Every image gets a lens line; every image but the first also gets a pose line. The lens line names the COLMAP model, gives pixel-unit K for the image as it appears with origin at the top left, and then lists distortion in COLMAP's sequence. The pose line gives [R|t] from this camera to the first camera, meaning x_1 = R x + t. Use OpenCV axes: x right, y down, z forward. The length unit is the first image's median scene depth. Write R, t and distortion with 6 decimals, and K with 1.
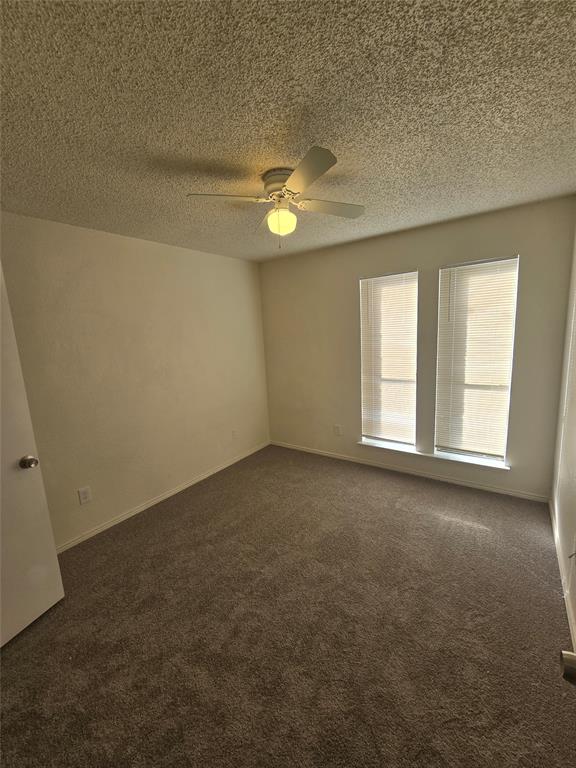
lens RADIAL K [[318.0, 0, 285.9], [0, 318.0, 383.2], [0, 0, 1]] dist [-0.008942, 0.000708]
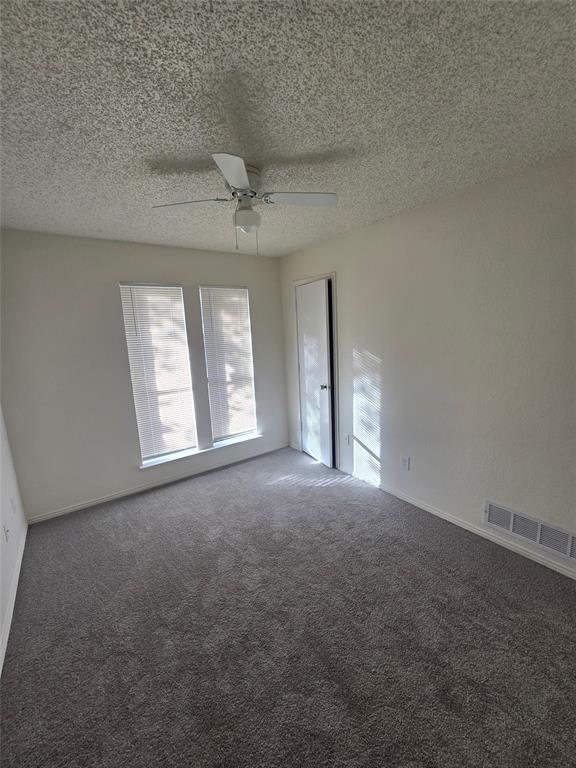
lens RADIAL K [[318.0, 0, 285.9], [0, 318.0, 383.2], [0, 0, 1]] dist [-0.008942, 0.000708]
pose [[0.317875, -0.135531, 0.938396, -0.500813], [0.186061, 0.979403, 0.078427, -0.046504], [-0.929697, 0.149669, 0.336544, 0.322404]]
